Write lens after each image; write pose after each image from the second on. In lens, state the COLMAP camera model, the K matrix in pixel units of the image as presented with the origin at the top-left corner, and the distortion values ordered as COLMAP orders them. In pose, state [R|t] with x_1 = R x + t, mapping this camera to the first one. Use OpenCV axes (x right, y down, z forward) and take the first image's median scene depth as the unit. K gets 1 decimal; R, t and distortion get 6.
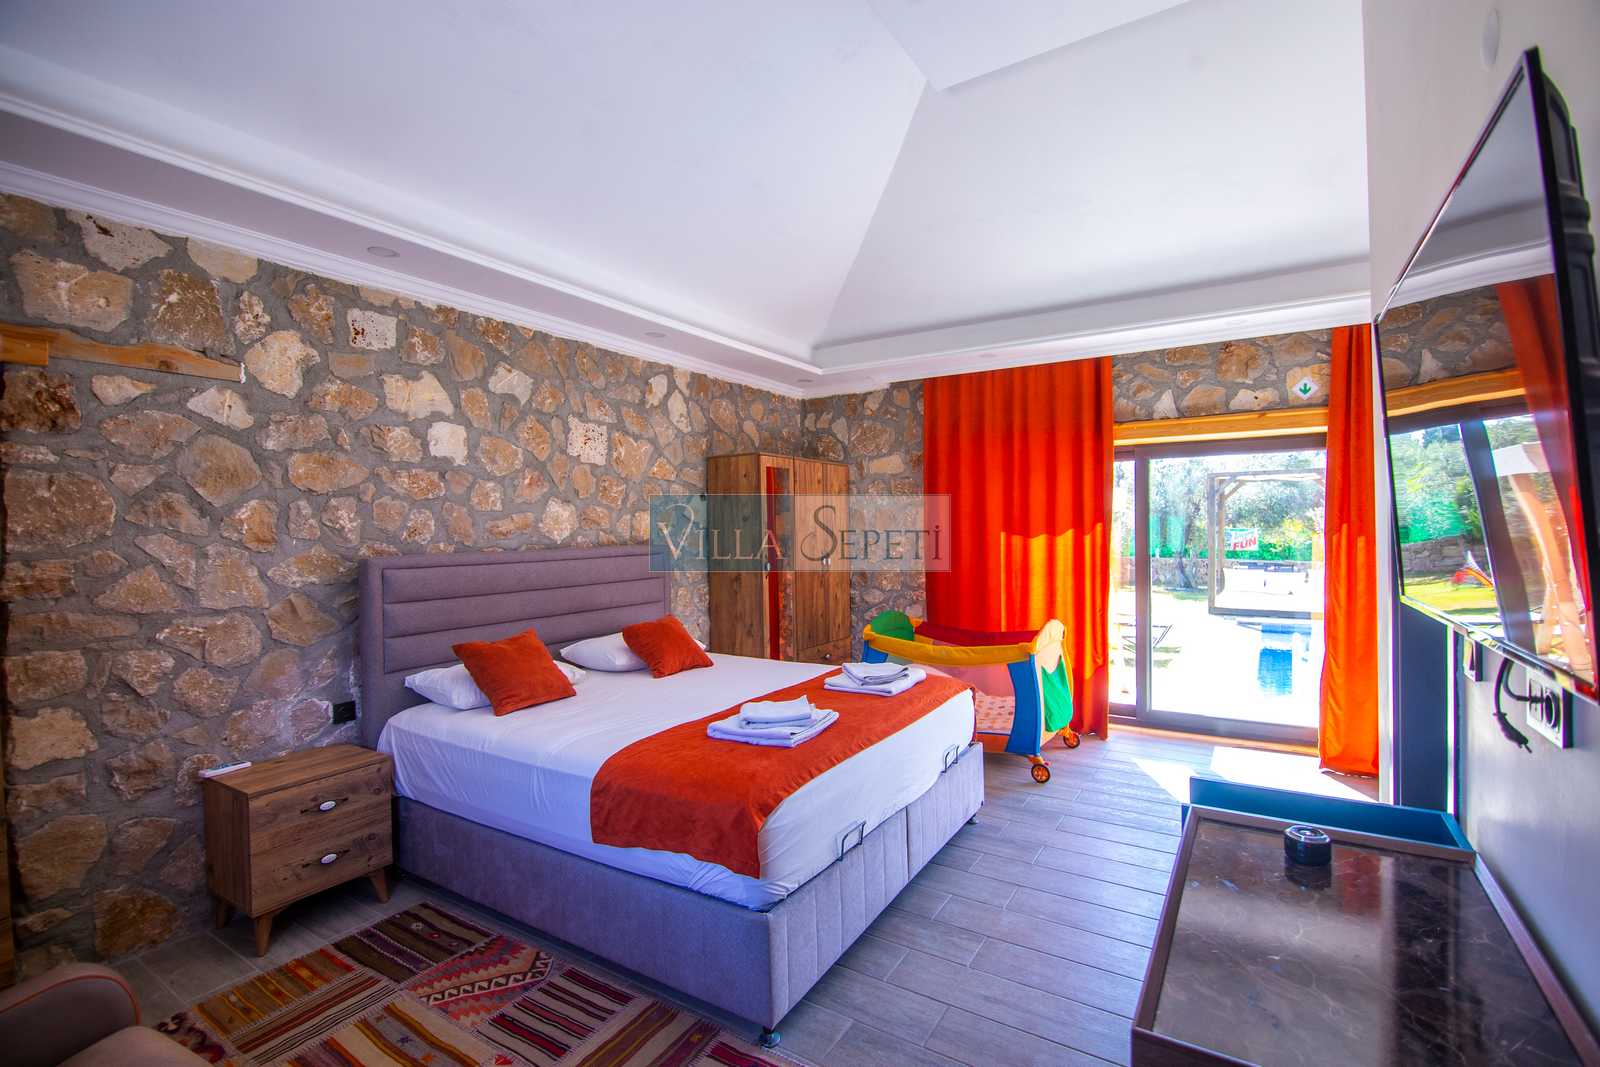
lens RADIAL K [[715.2, 0, 800.0], [0, 715.2, 533.5], [0, 0, 1]] dist [-0.007939, -0.008351]
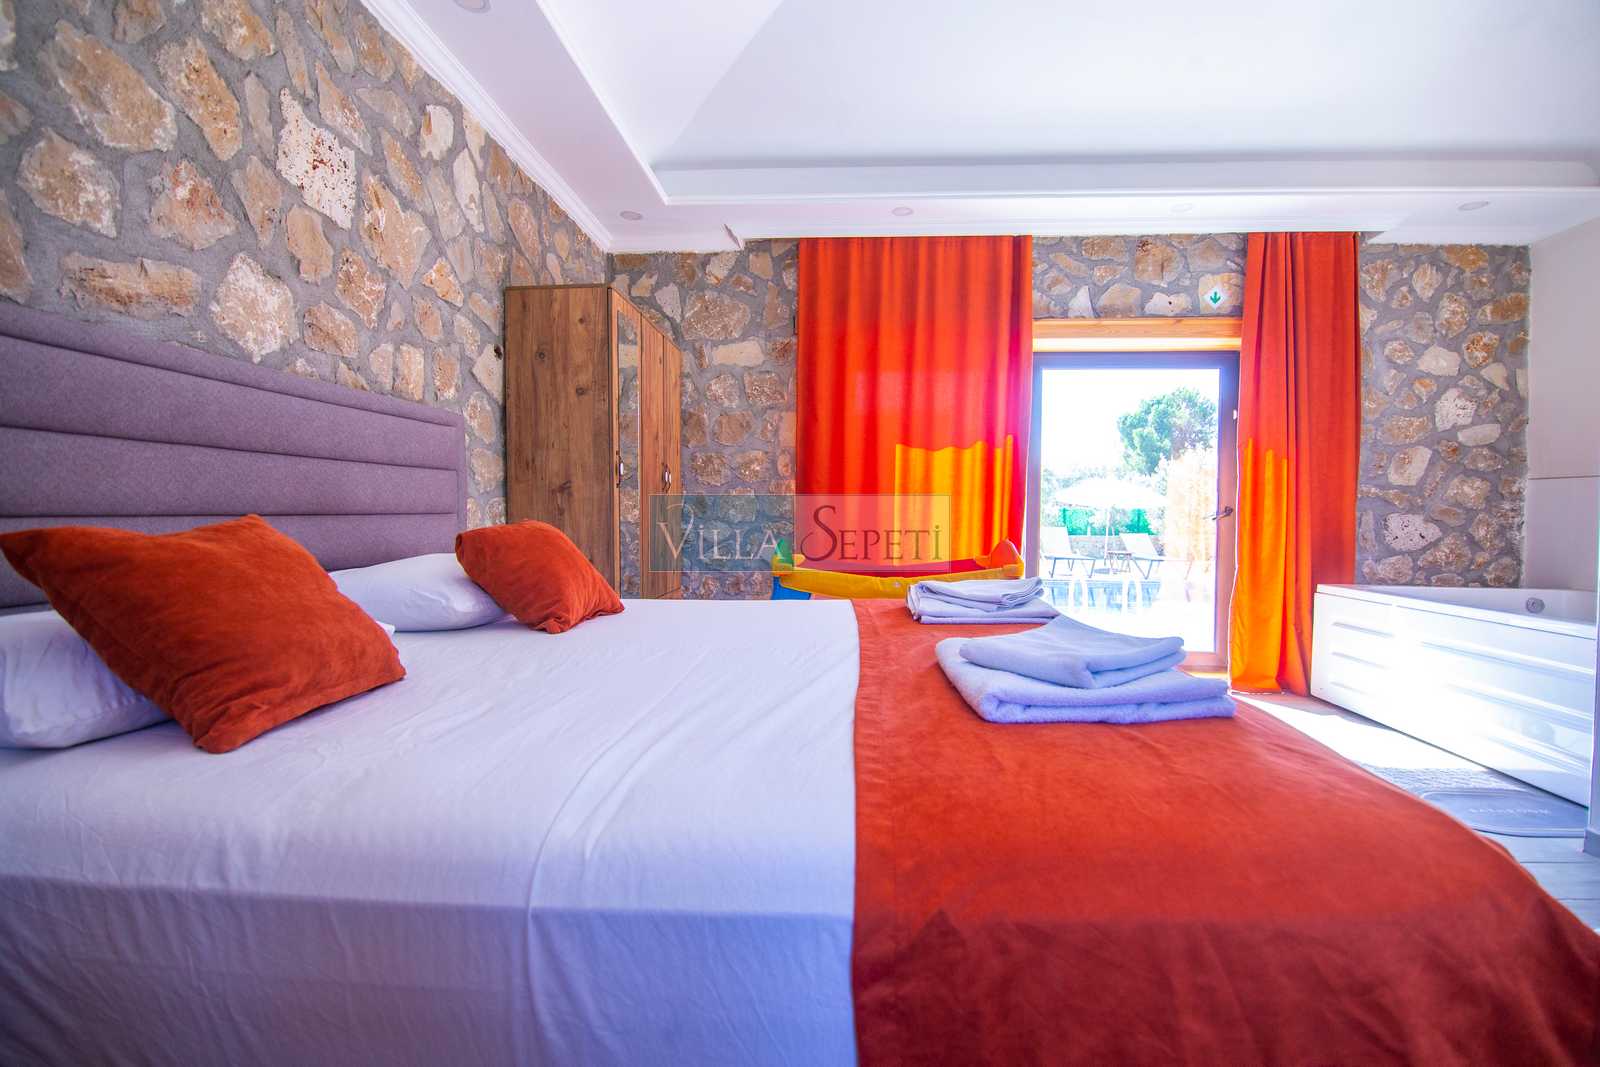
lens RADIAL K [[715.2, 0, 800.0], [0, 715.2, 533.5], [0, 0, 1]] dist [-0.007939, -0.008351]
pose [[0.876704, 0.002585, 0.481023, -0.227264], [-0.011172, 0.999825, 0.014988, 0.100361], [-0.480900, -0.018514, 0.876580, 0.399076]]
